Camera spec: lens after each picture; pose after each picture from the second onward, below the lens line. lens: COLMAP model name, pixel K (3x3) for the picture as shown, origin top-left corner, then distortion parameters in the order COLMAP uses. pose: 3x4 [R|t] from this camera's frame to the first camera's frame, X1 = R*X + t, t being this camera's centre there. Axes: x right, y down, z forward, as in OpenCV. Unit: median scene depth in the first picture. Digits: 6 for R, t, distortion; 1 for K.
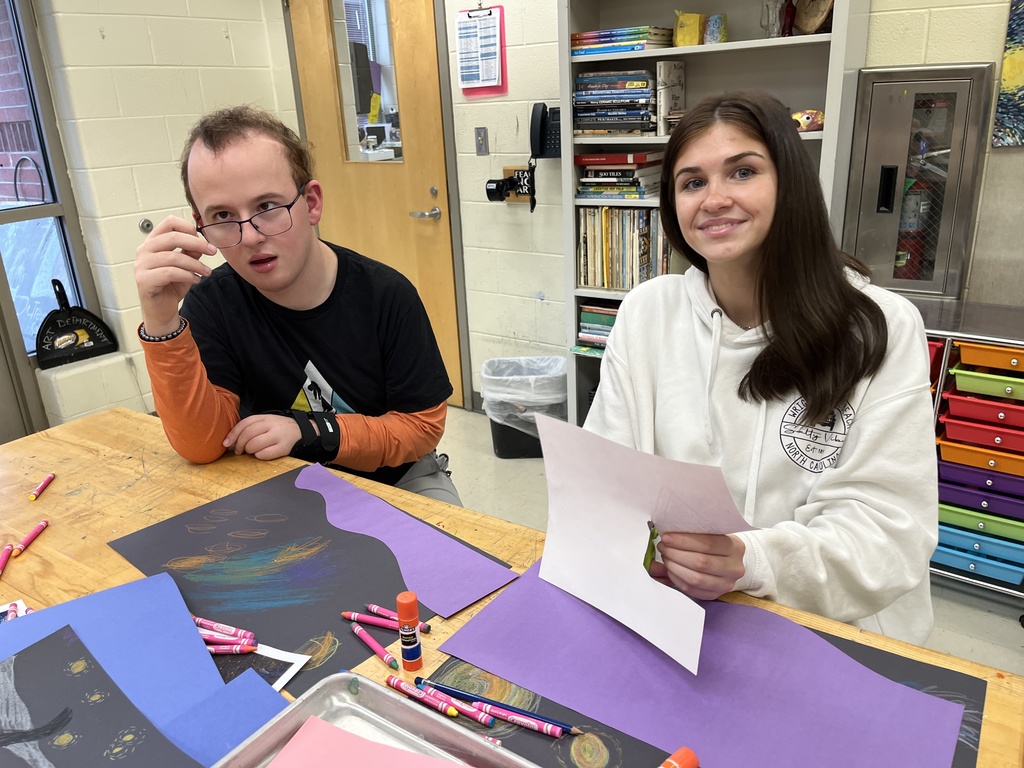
lens RADIAL K [[783.5, 0, 509.3], [0, 783.5, 383.7], [0, 0, 1]] dist [0.051102, -0.090312]
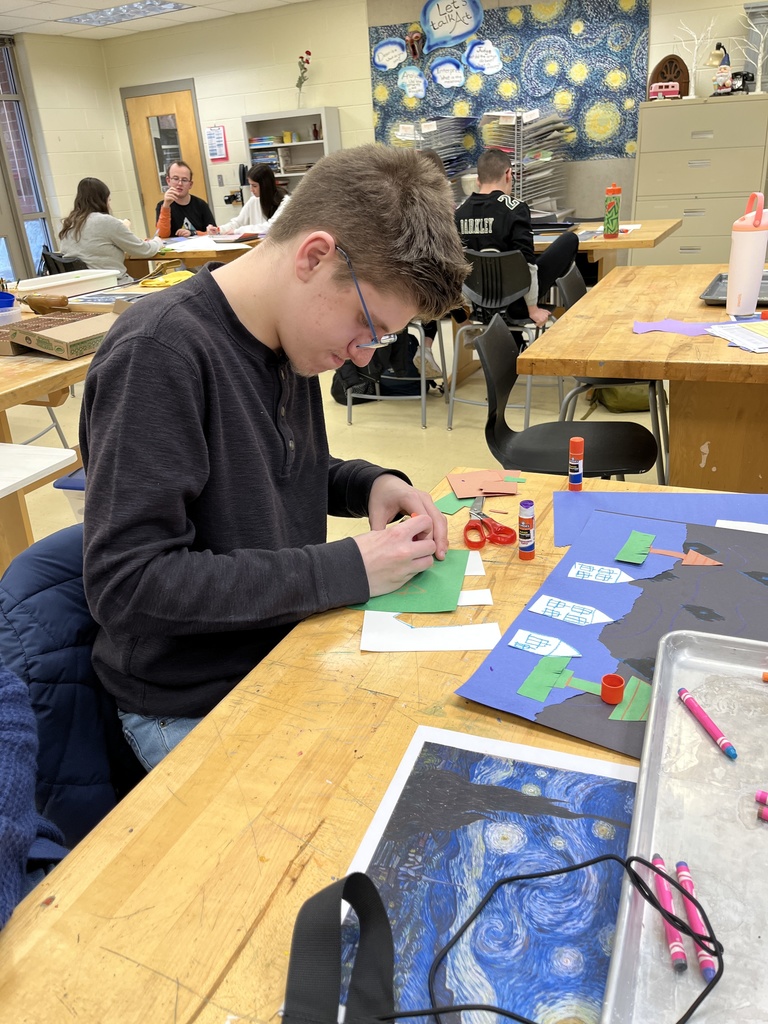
lens RADIAL K [[783.5, 0, 388.6], [0, 783.5, 509.9], [0, 0, 1]] dist [0.051102, -0.090312]
pose [[0.987840, -0.081147, 0.132615, 0.078347], [0.072377, 0.994941, 0.069669, 0.620650], [-0.137598, -0.059224, 0.988716, -1.674238]]
